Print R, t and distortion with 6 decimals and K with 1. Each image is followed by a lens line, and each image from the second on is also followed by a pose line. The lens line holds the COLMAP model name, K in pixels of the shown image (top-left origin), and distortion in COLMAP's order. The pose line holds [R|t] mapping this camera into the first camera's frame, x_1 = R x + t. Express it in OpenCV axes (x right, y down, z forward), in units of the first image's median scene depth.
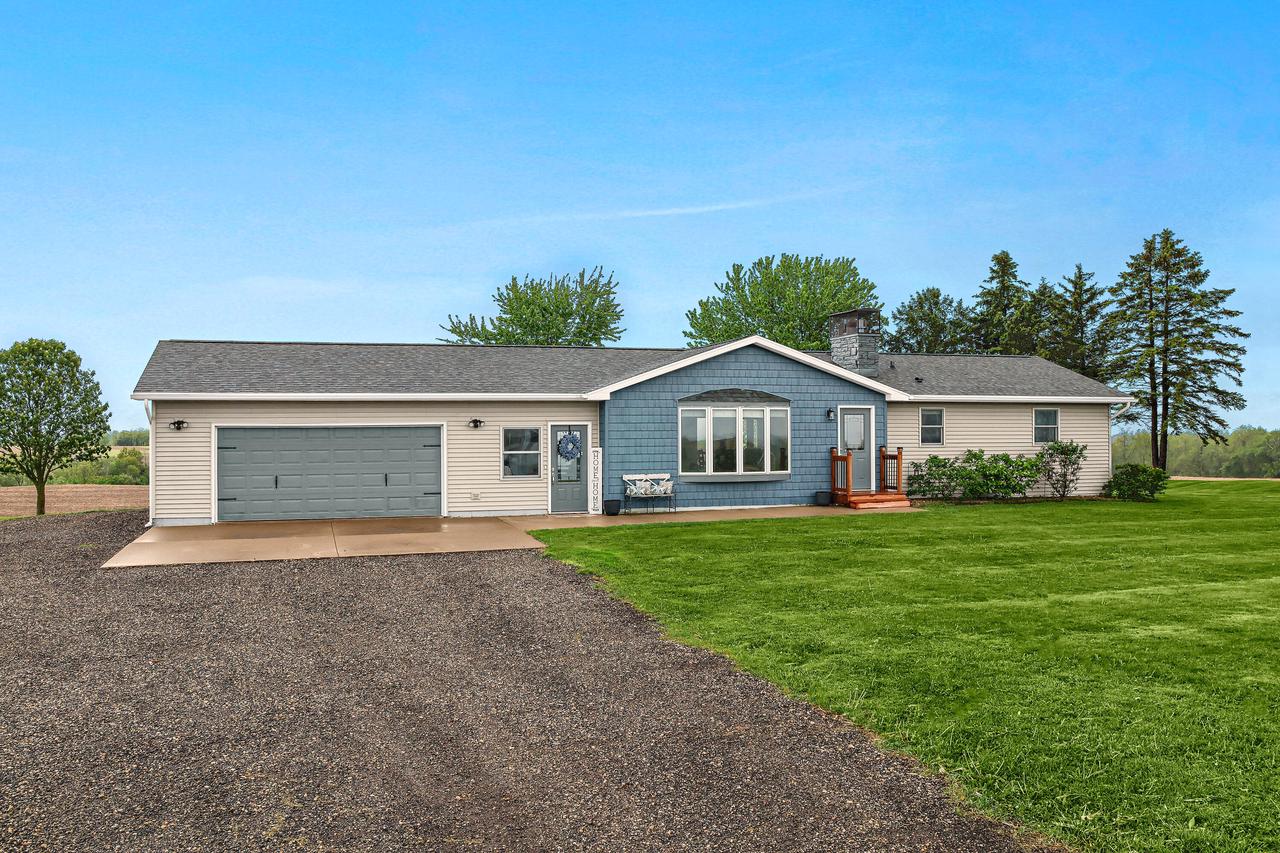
lens RADIAL K [[1114.0, 0, 640.0], [0, 1114.0, 426.5], [0, 0, 1]] dist [-0.004893, -0.002280]
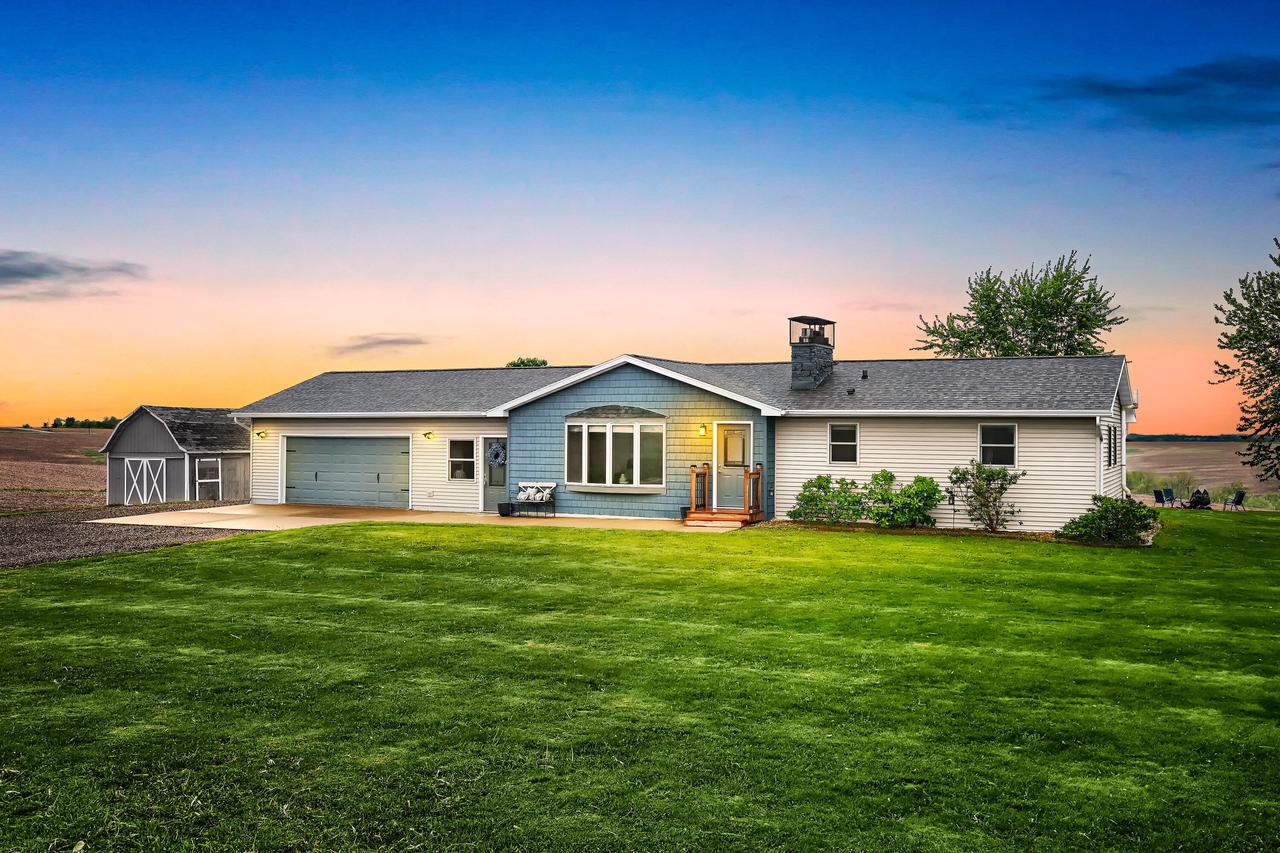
lens RADIAL K [[1227.5, 0, 640.0], [0, 1227.5, 426.5], [0, 0, 1]] dist [-0.003686, -0.000864]
pose [[0.699813, 0.008097, -0.714280, 0.954691], [-0.003618, 0.999963, 0.007791, -0.023347], [0.714317, -0.002868, 0.699817, 0.201545]]
